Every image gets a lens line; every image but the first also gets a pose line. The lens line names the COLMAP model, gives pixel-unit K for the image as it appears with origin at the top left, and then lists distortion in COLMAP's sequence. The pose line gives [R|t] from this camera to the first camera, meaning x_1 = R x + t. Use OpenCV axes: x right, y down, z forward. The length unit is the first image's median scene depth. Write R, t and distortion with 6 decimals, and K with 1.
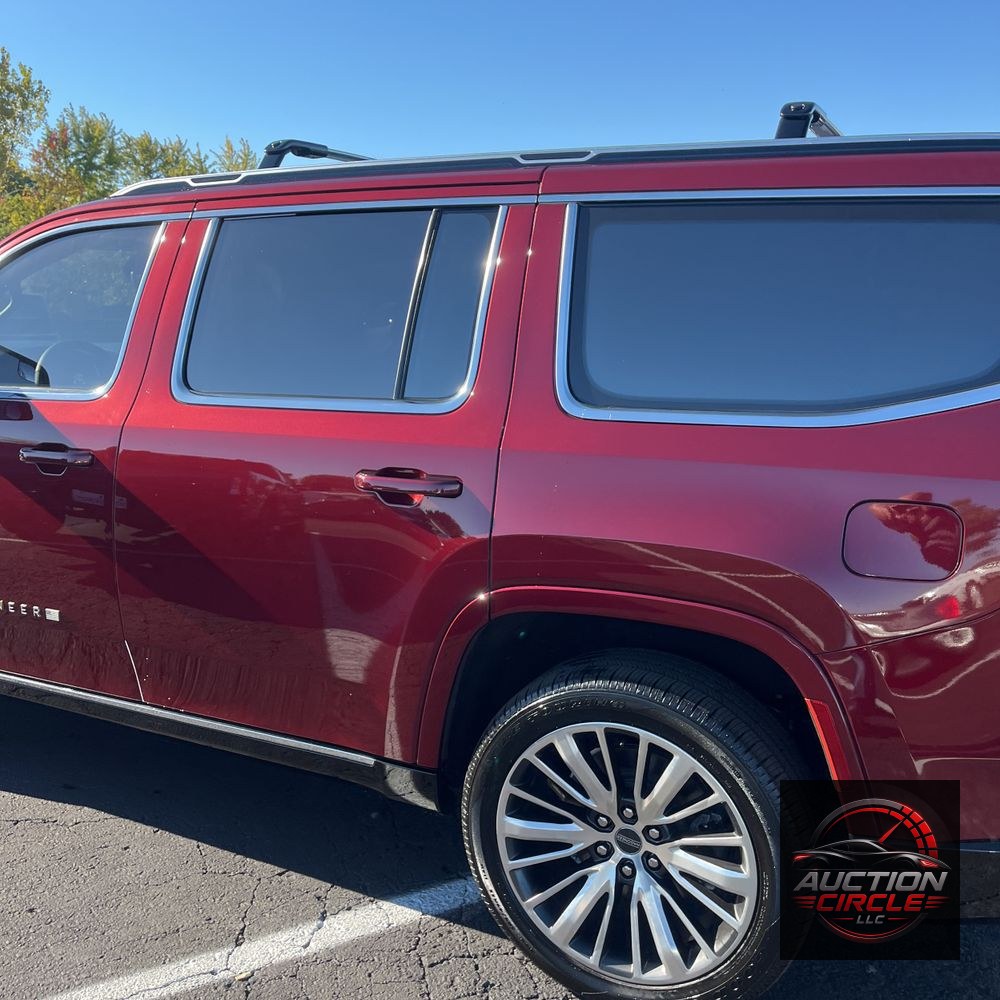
lens RADIAL K [[1018.5, 0, 498.2], [0, 1018.5, 530.5], [0, 0, 1]] dist [0.079229, -0.151374]
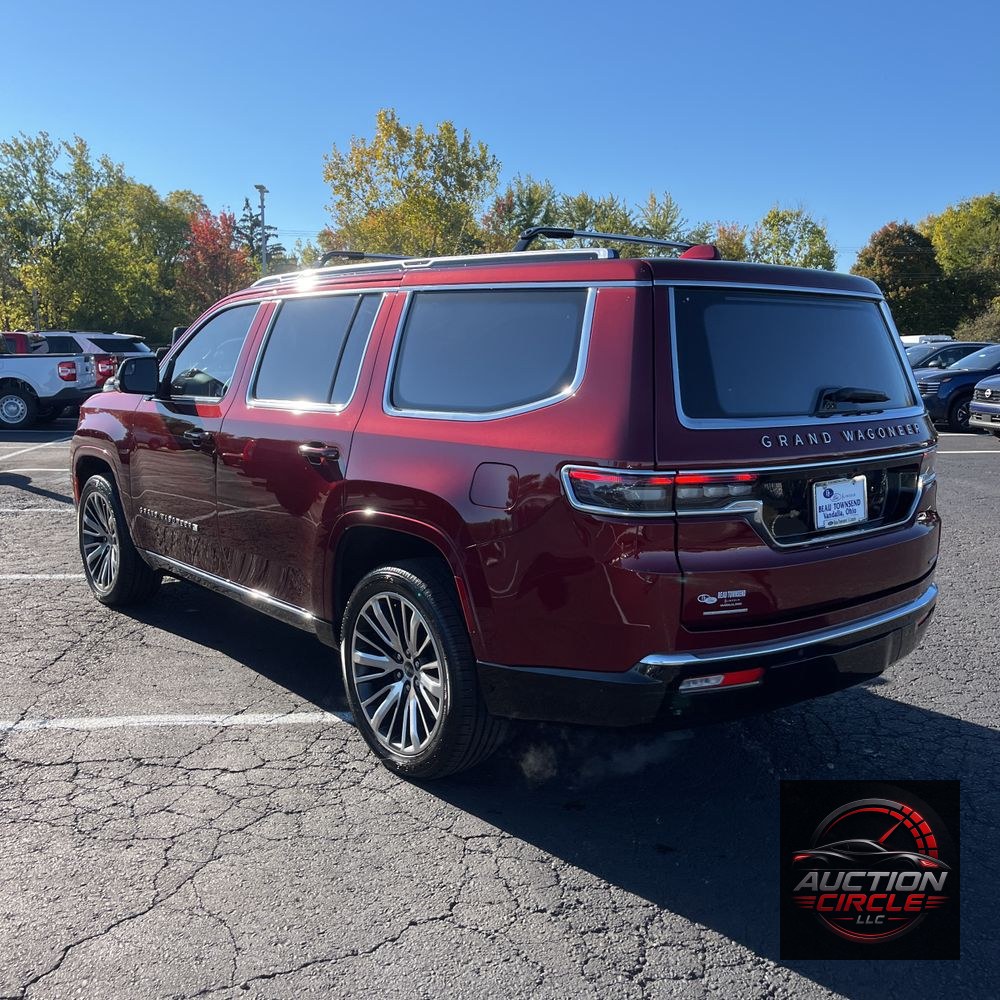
lens RADIAL K [[1012.8, 0, 500.0], [0, 1012.8, 500.0], [0, 0, 1]] dist [0.062230, -0.064497]
pose [[0.914147, 0.050821, -0.402185, 0.852374], [-0.076315, 0.995946, -0.047611, 0.090908], [0.398135, 0.074216, 0.914320, -0.434350]]
